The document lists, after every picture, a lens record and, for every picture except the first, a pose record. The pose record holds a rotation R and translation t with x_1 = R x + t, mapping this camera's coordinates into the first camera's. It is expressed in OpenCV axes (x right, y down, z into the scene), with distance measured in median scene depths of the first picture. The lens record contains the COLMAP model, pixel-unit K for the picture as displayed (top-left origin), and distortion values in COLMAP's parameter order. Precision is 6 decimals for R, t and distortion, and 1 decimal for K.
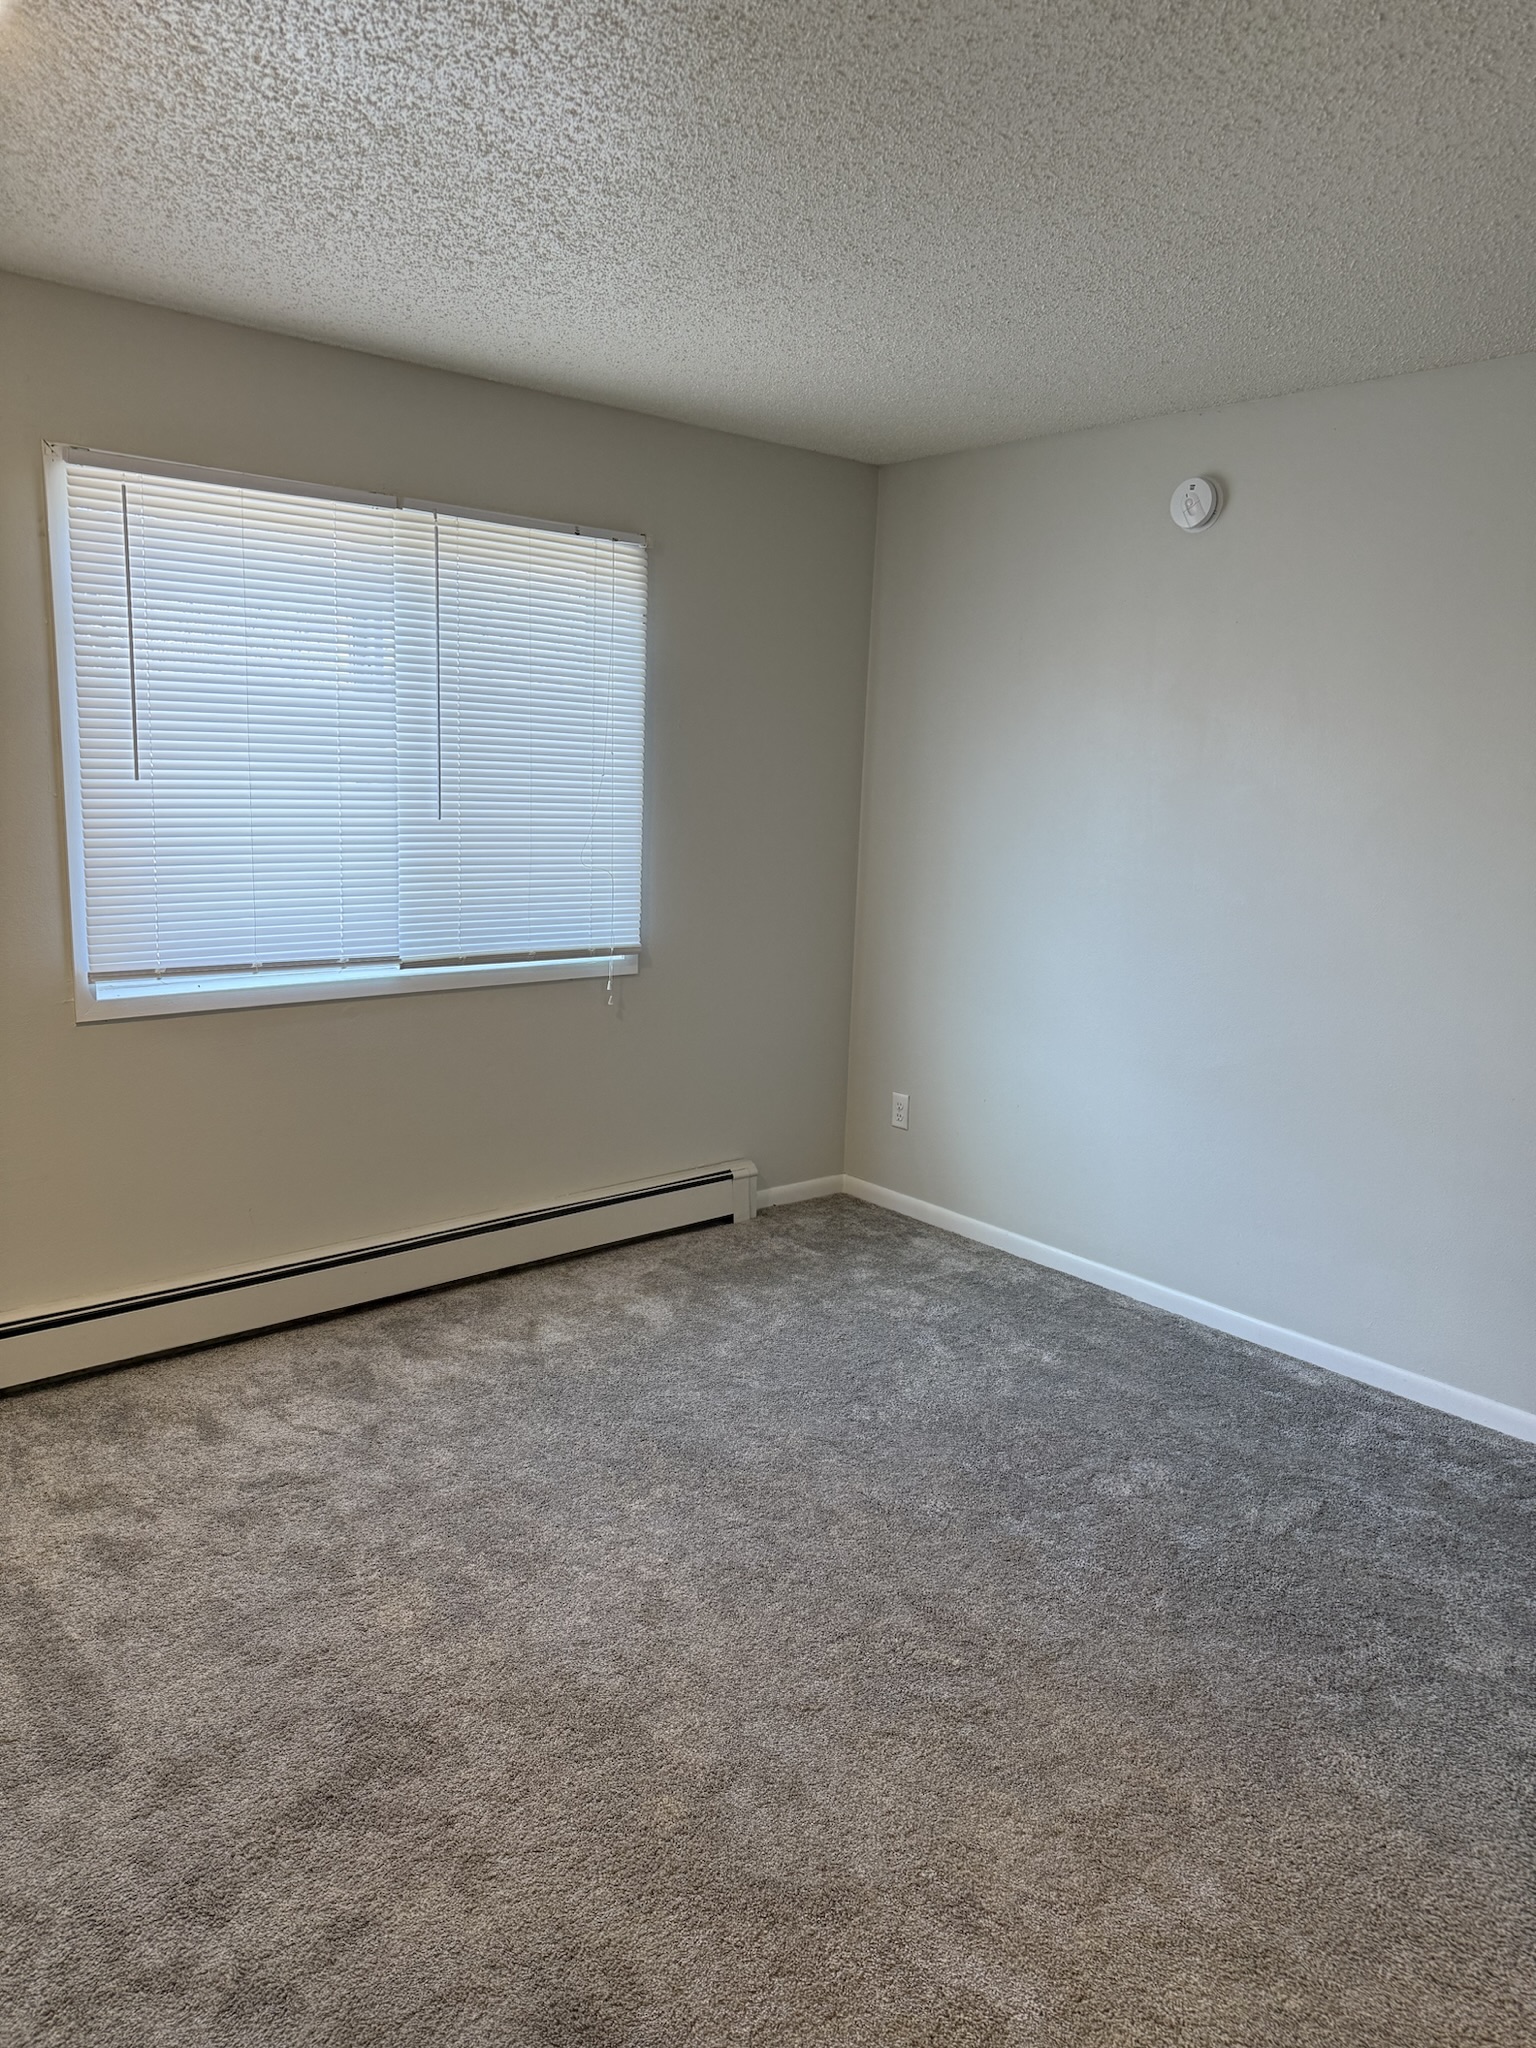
lens RADIAL K [[1446.6, 0, 772.9], [0, 1446.6, 1010.1], [0, 0, 1]] dist [0.055987, -0.042673]
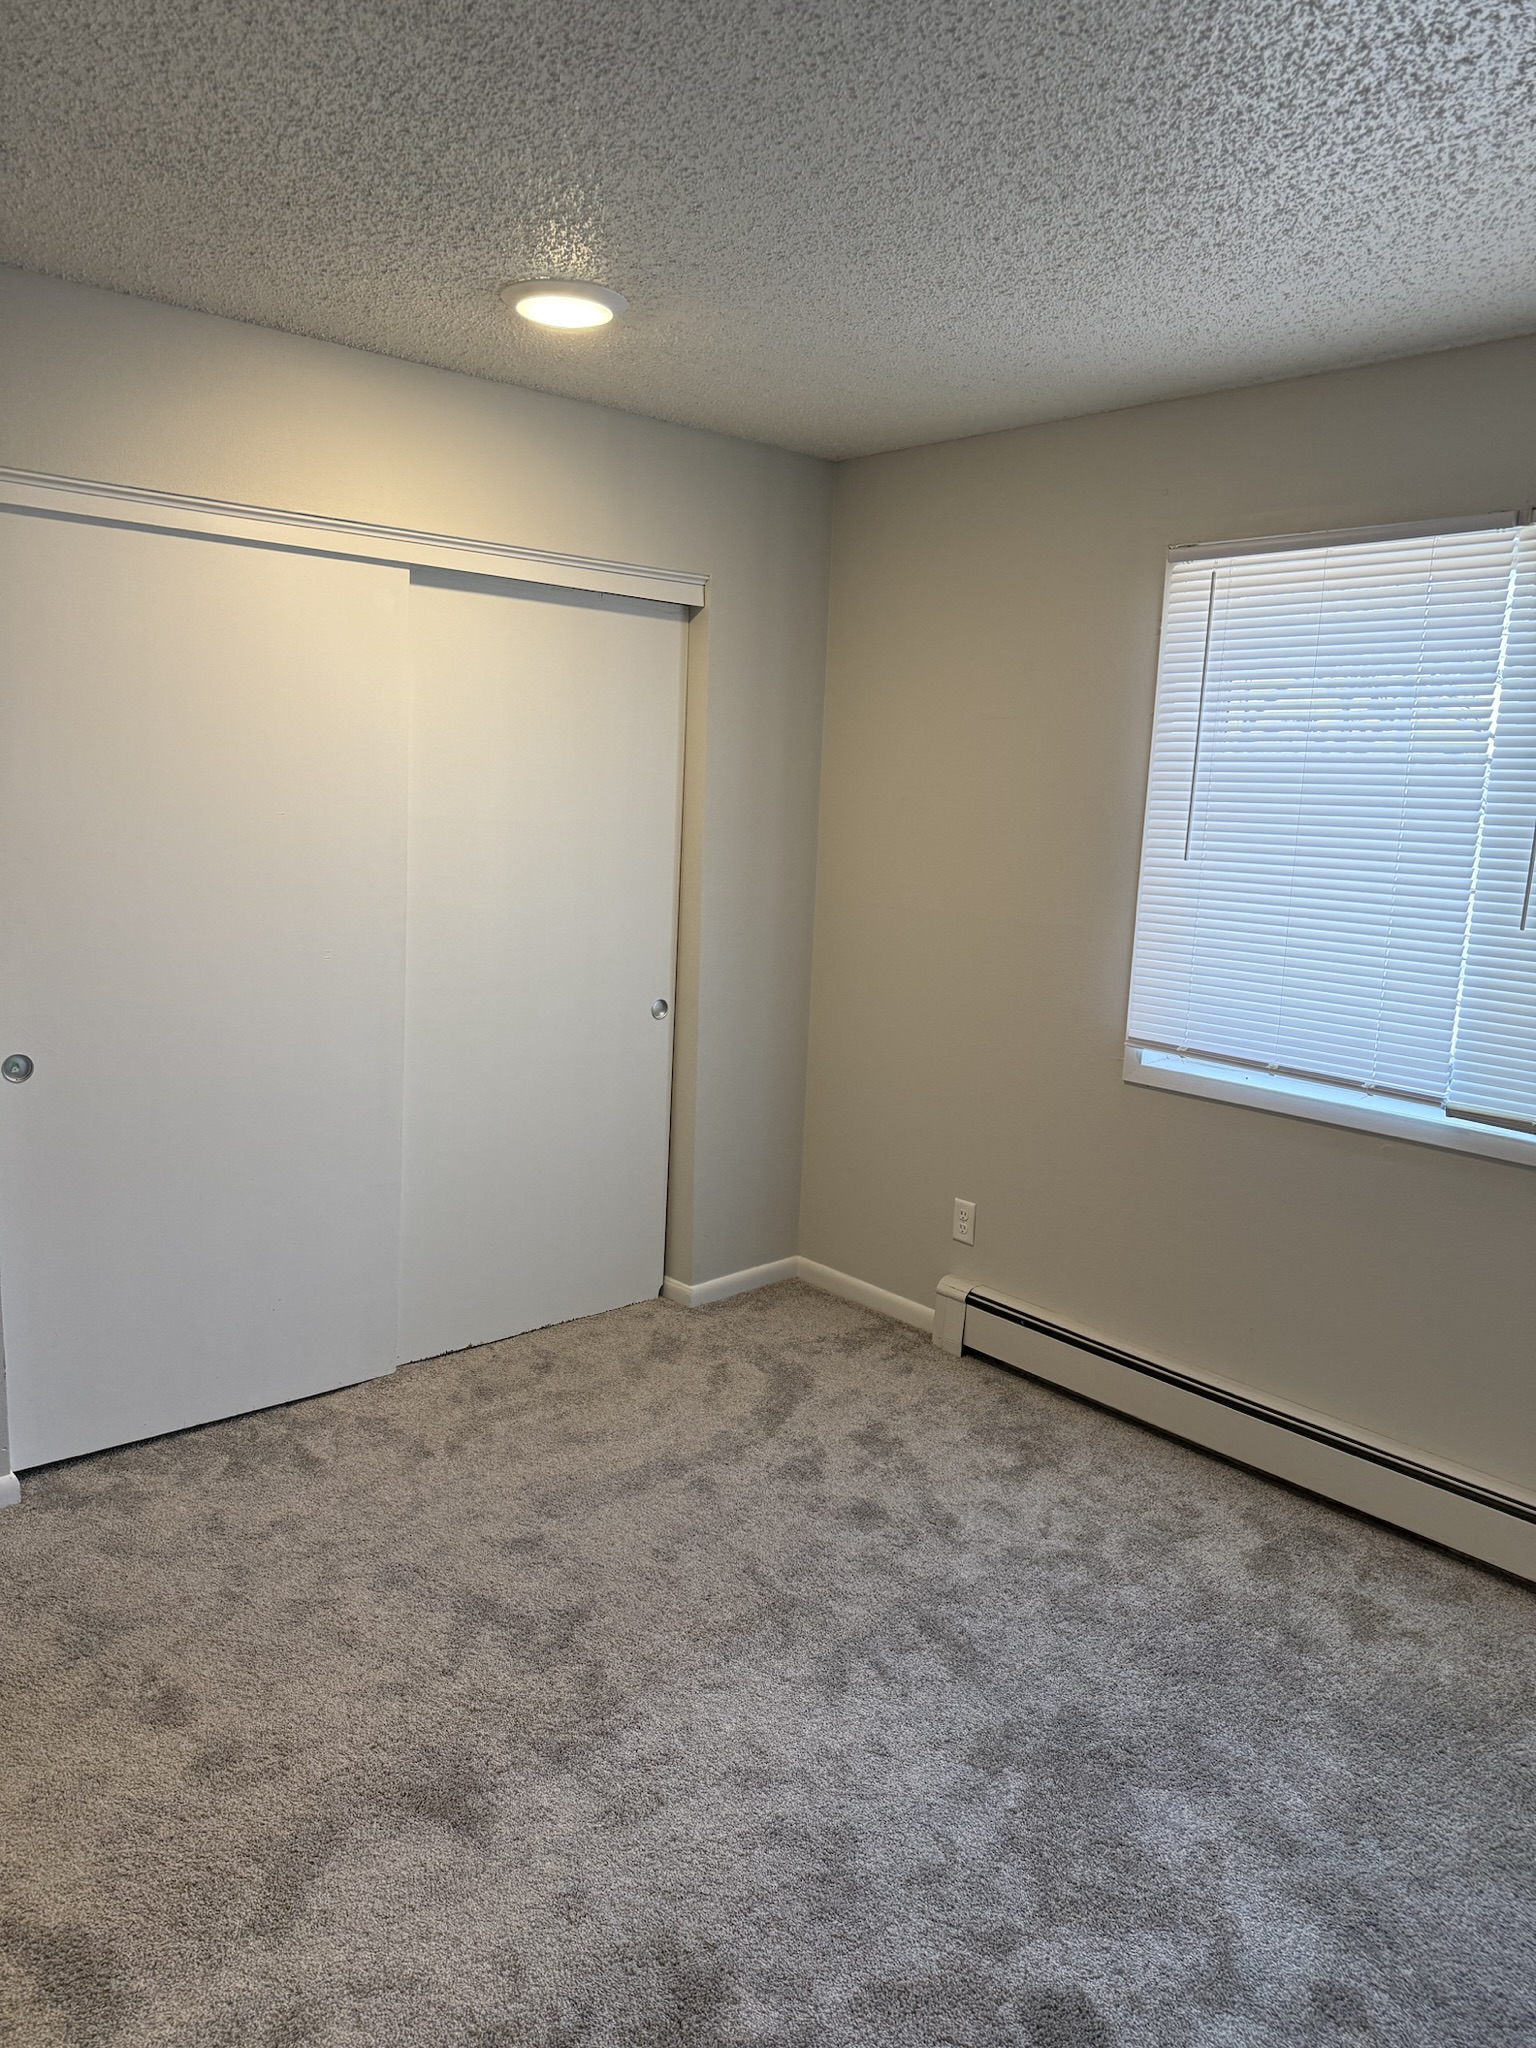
lens RADIAL K [[1446.6, 0, 776.7], [0, 1446.6, 1026.4], [0, 0, 1]] dist [0.055987, -0.042673]
pose [[0.000014, 0.138766, -0.990325, 0.597211], [-0.200796, 0.970156, 0.135937, -0.128186], [0.979633, 0.198851, 0.027877, 0.730863]]
